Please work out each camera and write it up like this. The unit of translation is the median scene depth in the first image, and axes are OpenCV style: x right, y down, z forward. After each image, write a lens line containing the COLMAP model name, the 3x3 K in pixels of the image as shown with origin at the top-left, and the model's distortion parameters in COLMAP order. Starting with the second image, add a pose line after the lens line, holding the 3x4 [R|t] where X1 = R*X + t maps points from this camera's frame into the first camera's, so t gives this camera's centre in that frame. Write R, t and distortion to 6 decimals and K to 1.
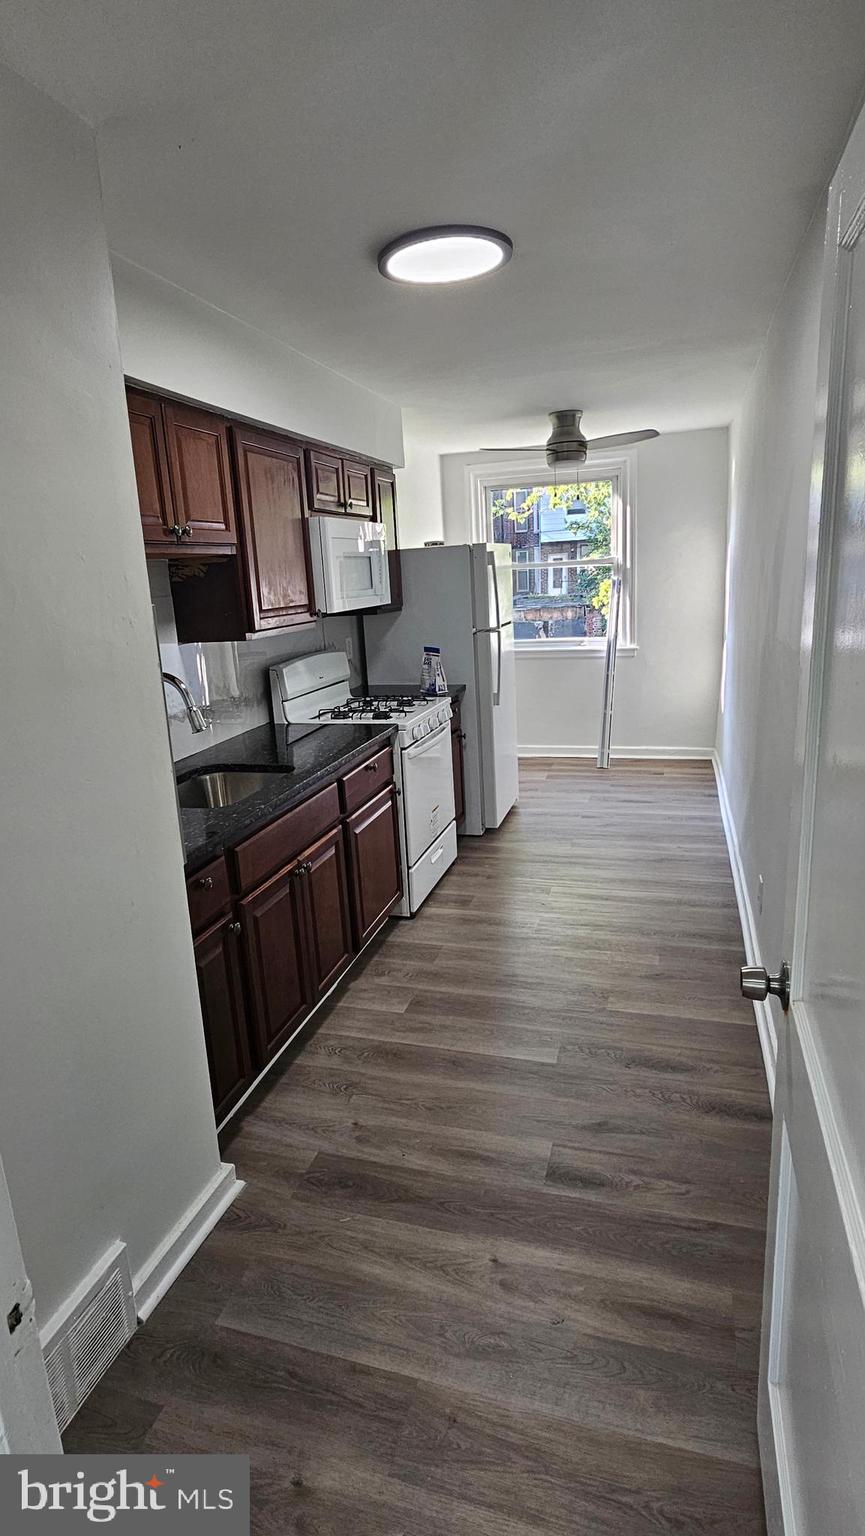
lens RADIAL K [[787.9, 0, 427.9], [0, 787.9, 765.2], [0, 0, 1]] dist [-0.000761, -0.001196]
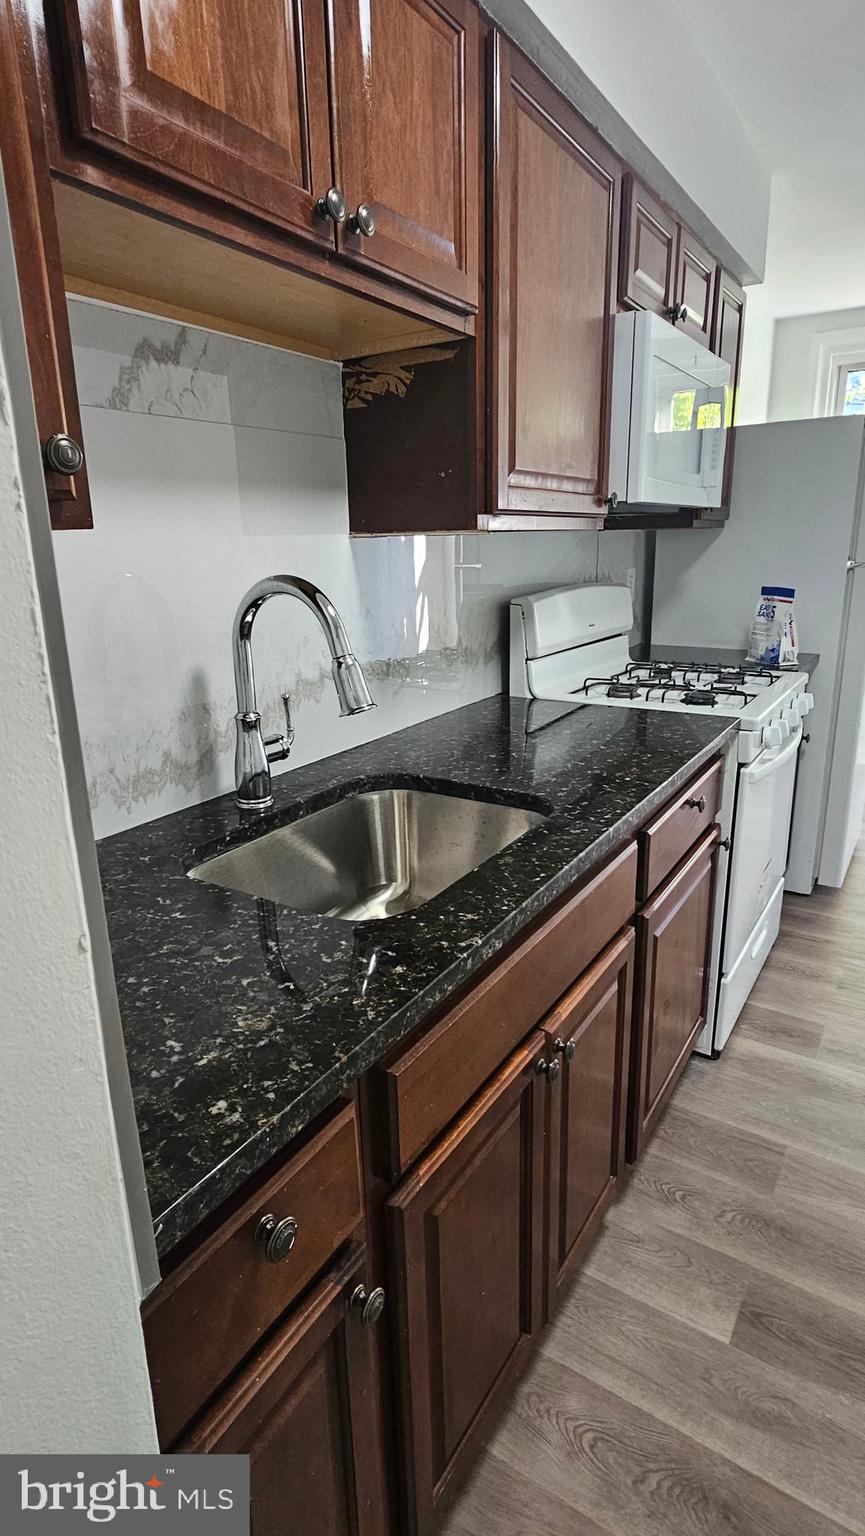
lens RADIAL K [[787.9, 0, 427.9], [0, 787.9, 765.2], [0, 0, 1]] dist [-0.000761, -0.001196]
pose [[0.959096, 0.106847, -0.262144, -0.101256], [-0.094249, 0.993726, 0.060209, -0.034103], [0.266932, -0.033040, 0.963149, 0.449171]]
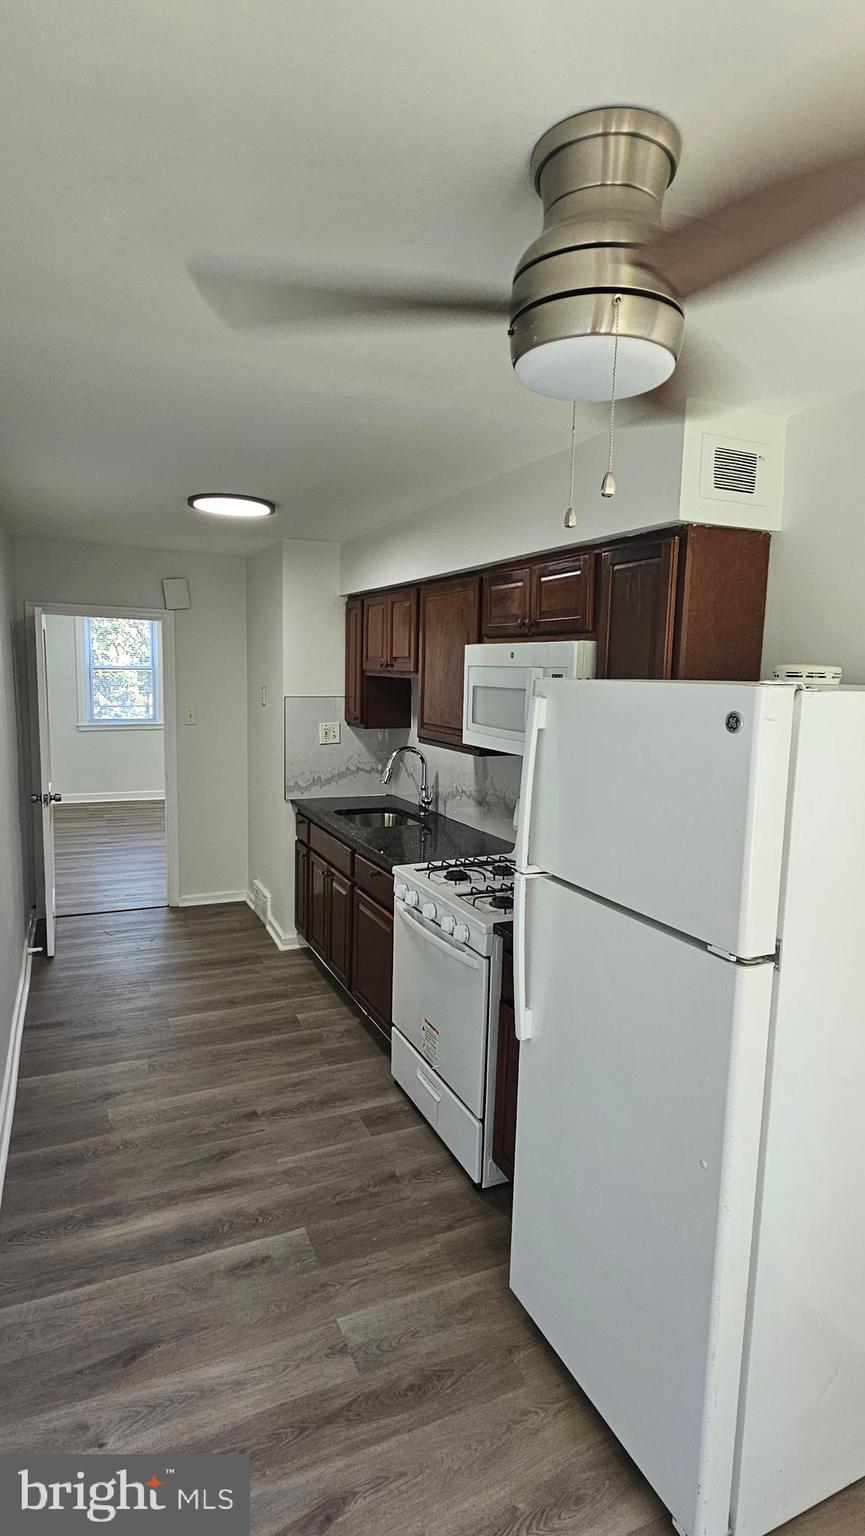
lens RADIAL K [[792.5, 0, 425.2], [0, 792.5, 766.3], [0, 0, 1]] dist [-0.000682, -0.002121]
pose [[-0.752114, 0.126863, -0.646707, 0.545816], [-0.133946, 0.931389, 0.338486, -0.498203], [0.645277, 0.341204, -0.683518, 1.679405]]
